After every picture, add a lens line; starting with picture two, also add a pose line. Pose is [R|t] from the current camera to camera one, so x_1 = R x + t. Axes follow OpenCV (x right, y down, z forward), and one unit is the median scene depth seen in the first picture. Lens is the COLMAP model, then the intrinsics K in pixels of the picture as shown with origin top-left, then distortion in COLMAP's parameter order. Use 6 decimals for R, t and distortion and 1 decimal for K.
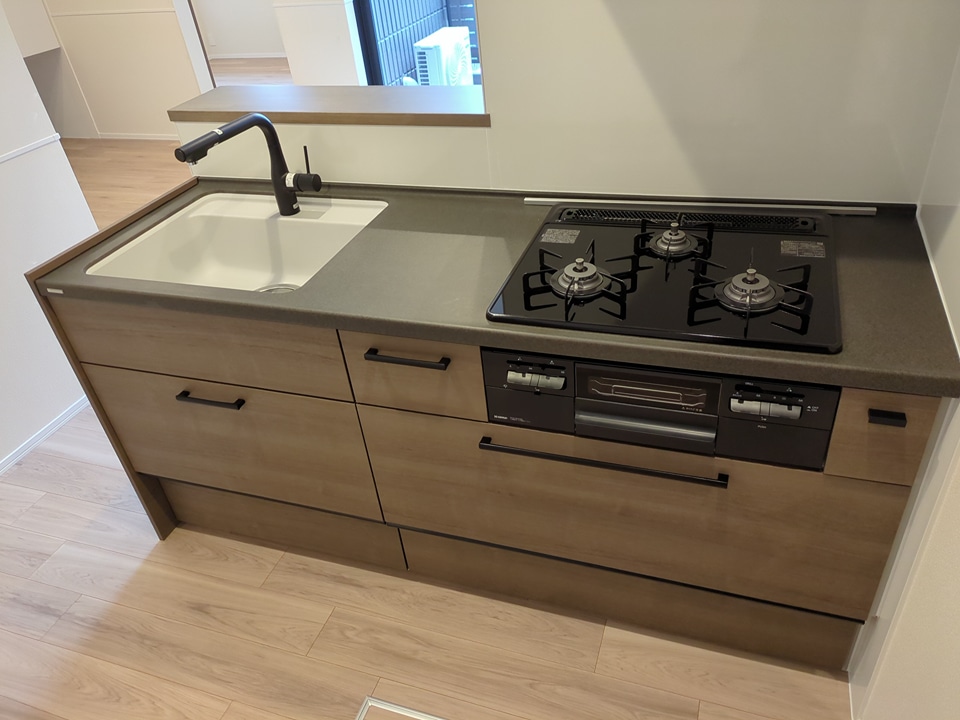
lens RADIAL K [[719.4, 0, 476.6], [0, 719.4, 367.7], [0, 0, 1]] dist [0.048701, -0.034621]
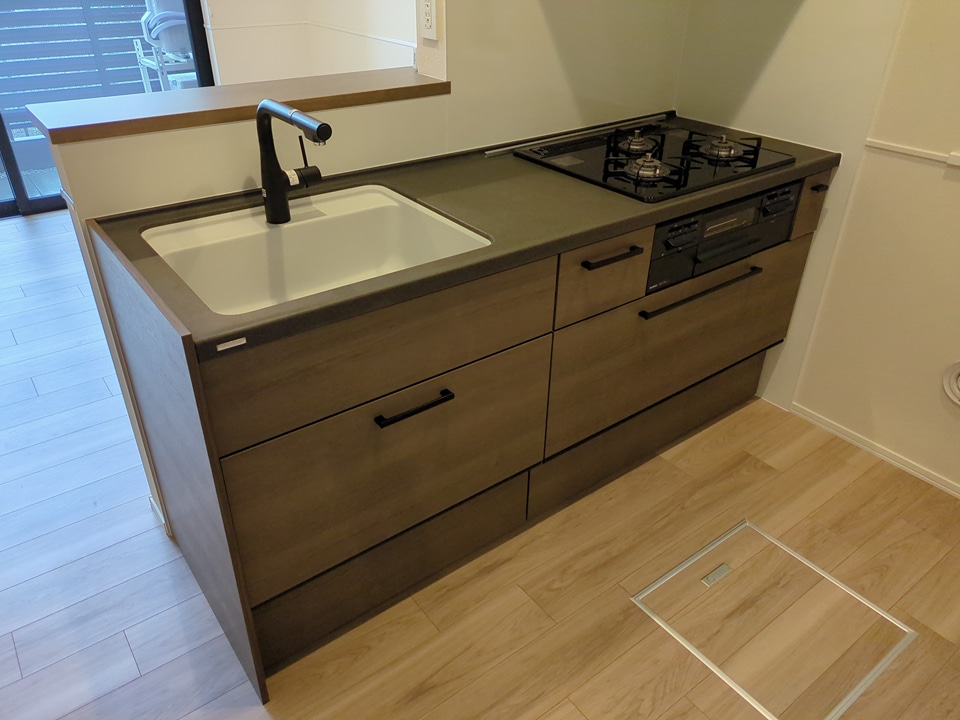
lens RADIAL K [[719.4, 0, 472.7], [0, 719.4, 355.8], [0, 0, 1]] dist [0.048701, -0.034621]
pose [[0.549356, -0.336318, 0.764917, -0.906284], [0.428243, 0.899381, 0.087879, -0.053613], [-0.717507, 0.279293, 0.638106, 0.368197]]
